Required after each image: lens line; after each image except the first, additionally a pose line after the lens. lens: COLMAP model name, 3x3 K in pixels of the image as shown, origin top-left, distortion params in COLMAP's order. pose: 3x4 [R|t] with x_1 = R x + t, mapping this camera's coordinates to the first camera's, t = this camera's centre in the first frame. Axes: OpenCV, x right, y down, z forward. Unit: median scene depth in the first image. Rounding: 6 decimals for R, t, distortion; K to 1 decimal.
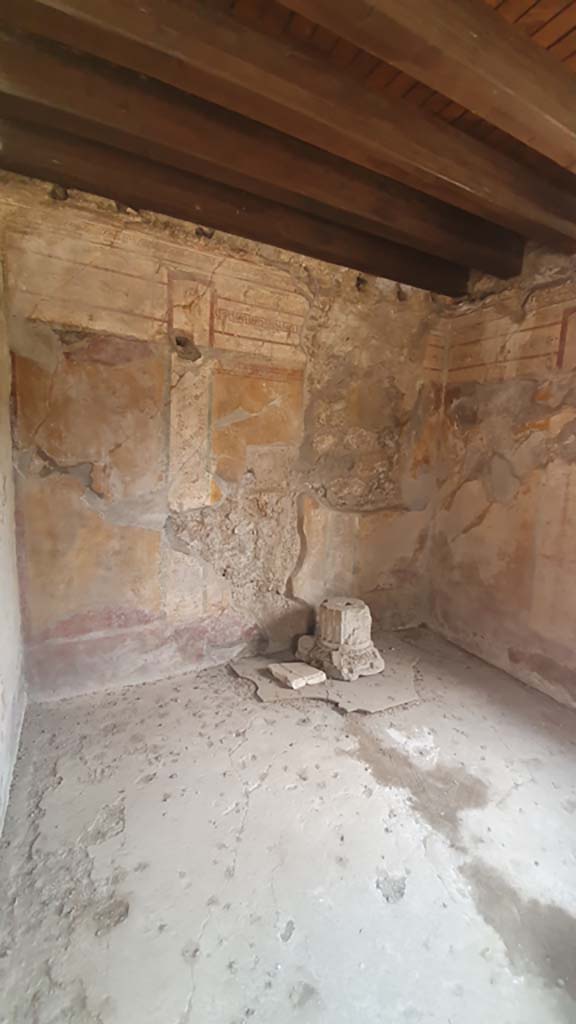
lens RADIAL K [[436.6, 0, 293.3], [0, 436.6, 507.2], [0, 0, 1]] dist [0.005570, -0.007820]
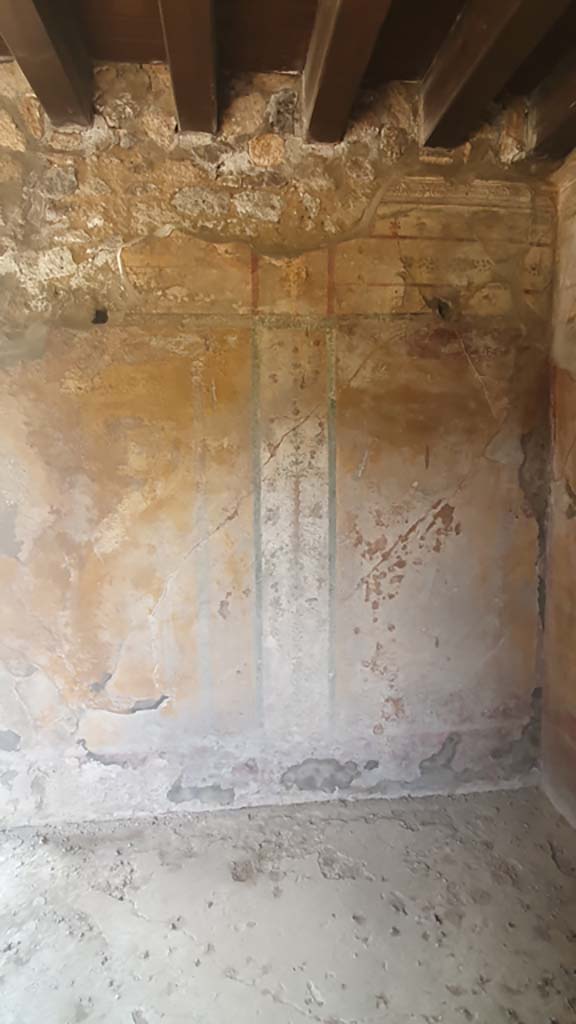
lens RADIAL K [[509.9, 0, 287.8], [0, 509.9, 503.9], [0, 0, 1]] dist [0.006702, -0.006788]
pose [[-0.373368, 0.088552, -0.923447, 0.388526], [-0.141253, 0.978400, 0.150933, -0.140309], [0.916866, 0.186793, -0.352795, 0.755310]]
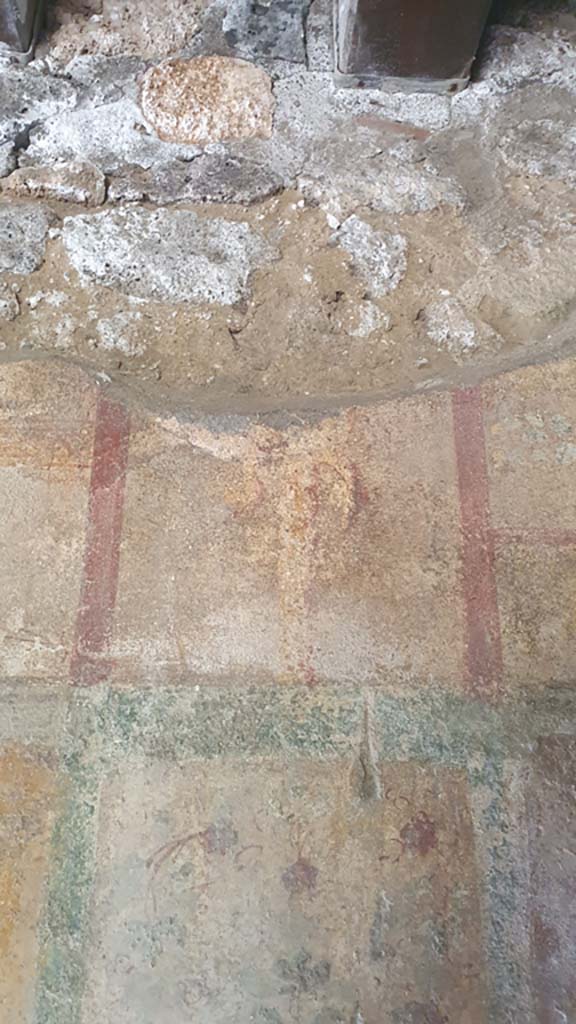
lens RADIAL K [[795.4, 0, 279.6], [0, 795.4, 509.8], [0, 0, 1]] dist [0.006264, 0.014699]
pose [[-0.429822, -0.347978, -0.833165, -0.128966], [-0.164143, 0.937490, -0.306870, -0.277035], [0.887868, 0.004859, -0.460072, 0.545533]]
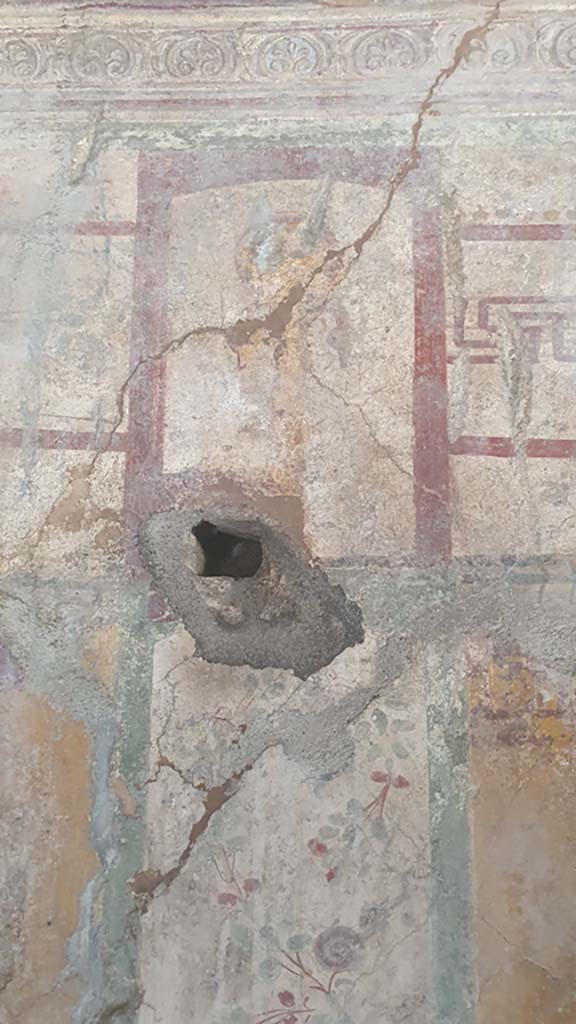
lens RADIAL K [[795.4, 0, 278.0], [0, 795.4, 517.0], [0, 0, 1]] dist [0.006264, 0.014699]
pose [[0.856112, -0.135900, -0.498602, -0.103007], [-0.038642, 0.945269, -0.323995, -0.292956], [0.515344, 0.296643, 0.804005, 0.762828]]
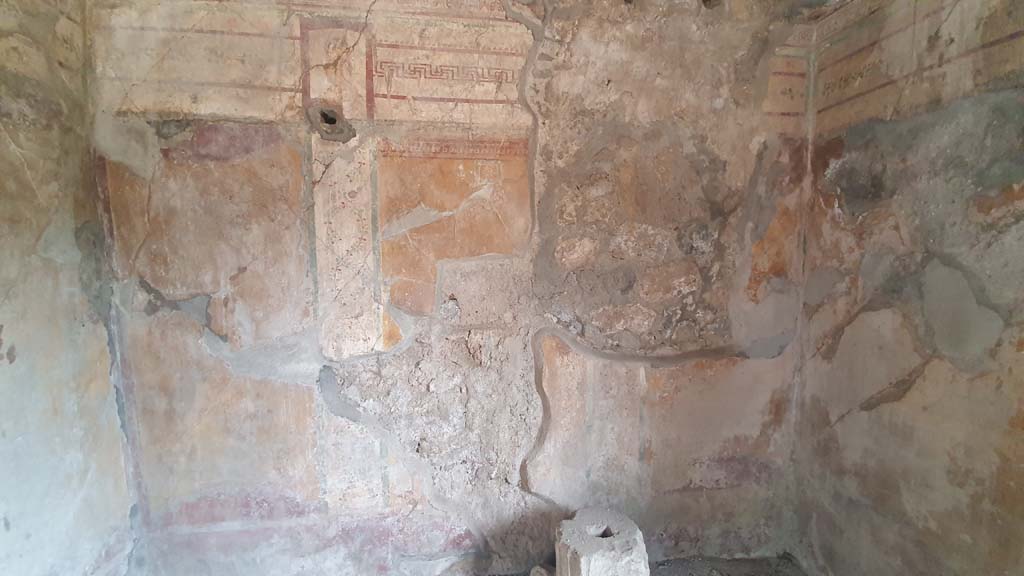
lens RADIAL K [[406.0, 0, 507.4], [0, 406.0, 284.9], [0, 0, 1]] dist [0.010239, -0.013955]
pose [[0.926594, -0.016923, -0.375683, 0.238738], [-0.008102, 0.997857, -0.064932, -0.070680], [0.375977, 0.063209, 0.924471, 0.508191]]
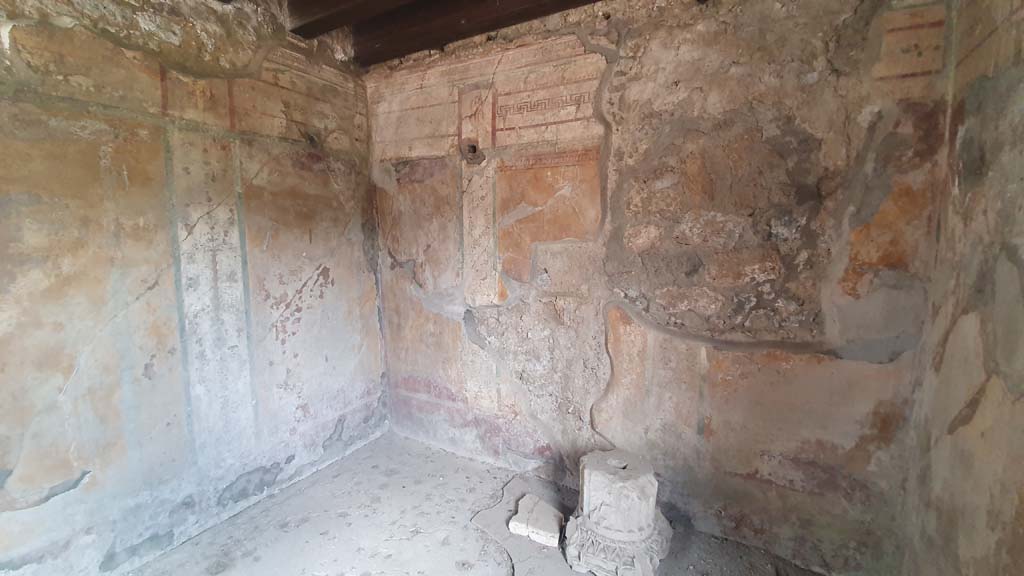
lens RADIAL K [[406.0, 0, 505.3], [0, 406.0, 284.5], [0, 0, 1]] dist [0.010239, -0.013955]
pose [[0.530407, 0.059891, -0.845625, 0.632488], [-0.097814, 0.995163, 0.009129, -0.061502], [0.842081, 0.077871, 0.533699, 0.542143]]
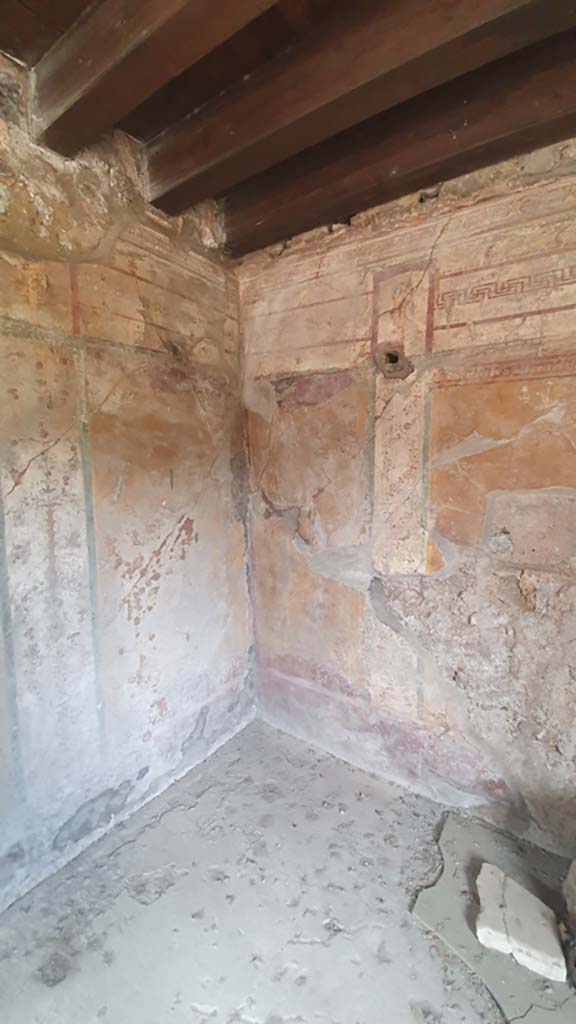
lens RADIAL K [[406.0, 0, 289.8], [0, 406.0, 505.2], [0, 0, 1]] dist [0.010239, -0.013955]
pose [[0.450224, 0.061810, -0.890774, 0.307038], [-0.104408, 0.994402, 0.016230, -0.109092], [0.886790, 0.085697, 0.454157, 0.520267]]
